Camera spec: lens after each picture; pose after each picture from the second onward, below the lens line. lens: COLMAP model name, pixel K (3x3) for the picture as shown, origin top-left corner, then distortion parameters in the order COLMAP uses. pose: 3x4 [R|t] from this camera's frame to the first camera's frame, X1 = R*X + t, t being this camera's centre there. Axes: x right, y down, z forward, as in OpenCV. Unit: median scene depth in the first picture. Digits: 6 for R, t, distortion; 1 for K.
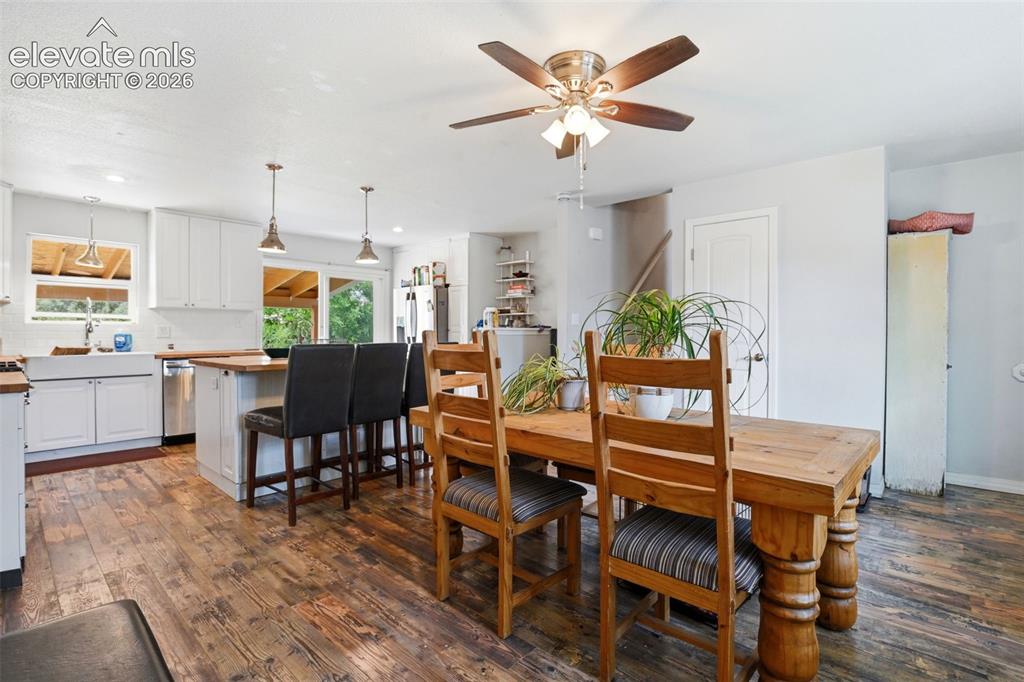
lens RADIAL K [[473.6, 0, 517.3], [0, 473.6, 332.5], [0, 0, 1]] dist [-0.021820, -0.000017]
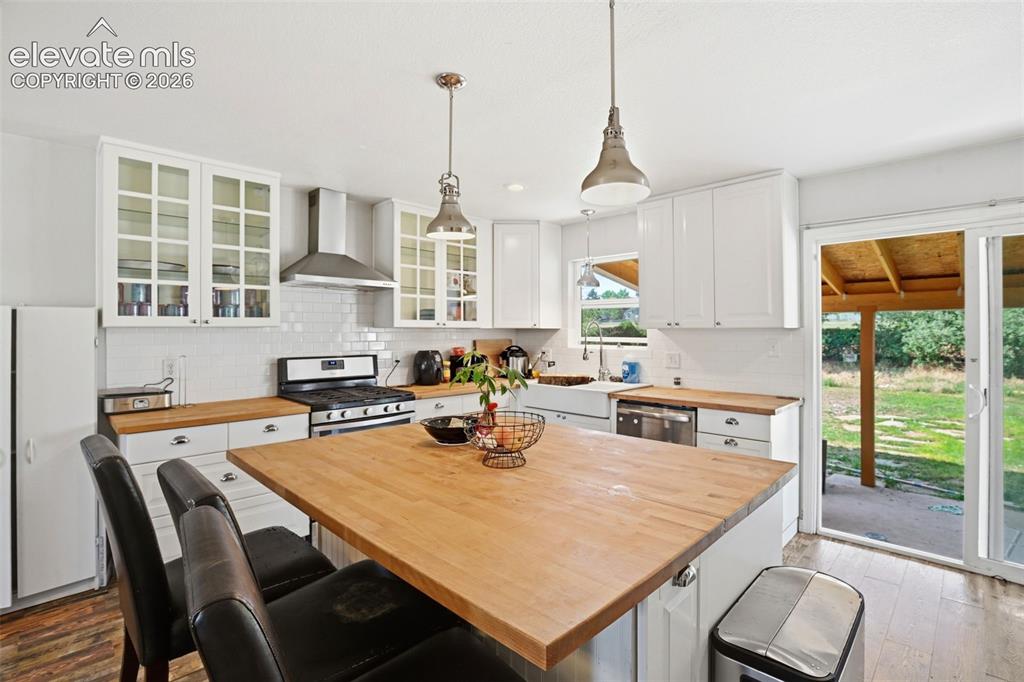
lens RADIAL K [[482.4, 0, 519.3], [0, 482.4, 332.9], [0, 0, 1]] dist [-0.030659, 0.009658]
pose [[-0.050126, 0.003055, -0.998738, 0.017705], [-0.003033, 0.999990, 0.003211, -0.057594], [0.998738, 0.003190, -0.050116, 0.956211]]
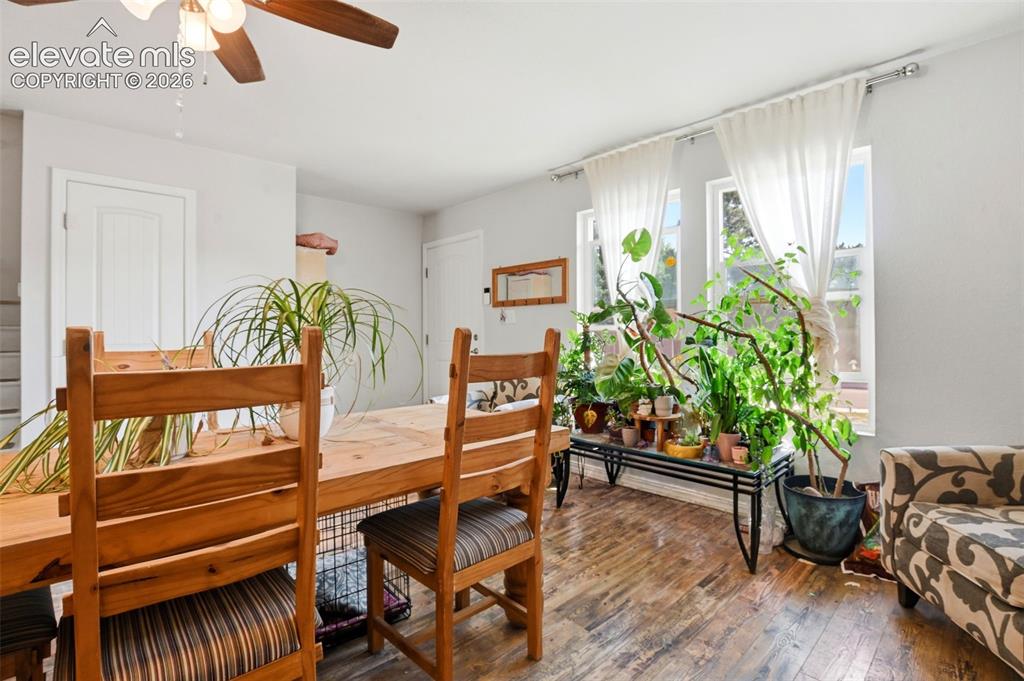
lens RADIAL K [[473.6, 0, 517.3], [0, 473.6, 332.0], [0, 0, 1]] dist [-0.021820, -0.000017]
pose [[0.100560, -0.007587, 0.994902, -0.244956], [0.005521, 0.999960, 0.007067, -0.001657], [-0.994916, 0.004782, 0.100598, 0.271188]]
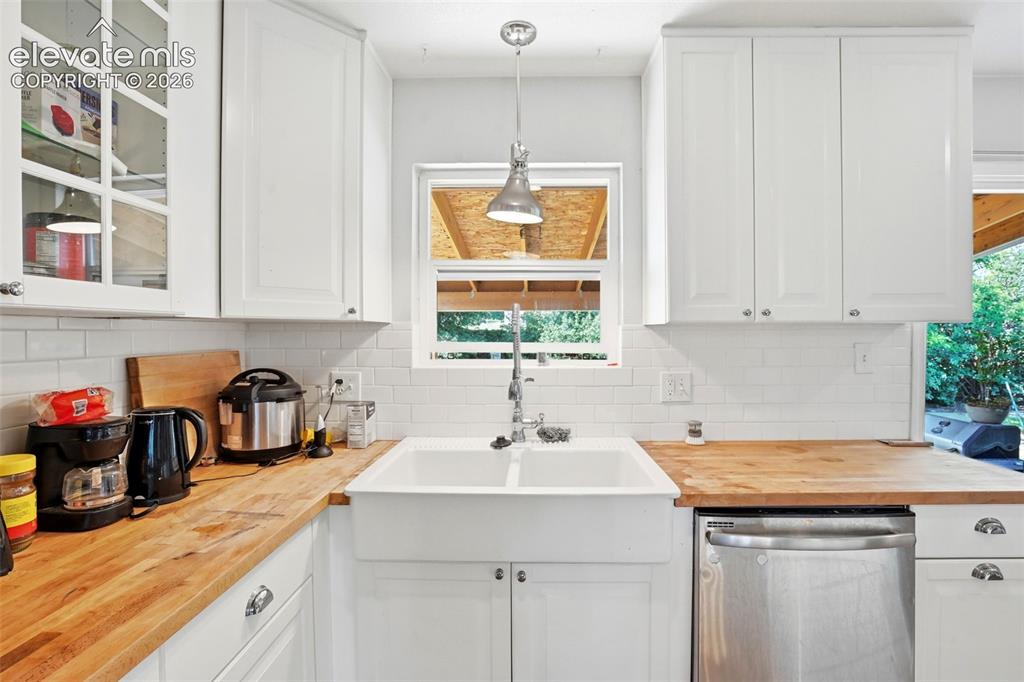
lens RADIAL K [[482.4, 0, 519.3], [0, 482.4, 332.9], [0, 0, 1]] dist [-0.030659, 0.009658]
pose [[0.637806, -0.001766, -0.770195, -0.655067], [-0.000705, 0.999996, -0.002876, -0.053219], [0.770197, 0.002377, 0.637802, 0.796452]]
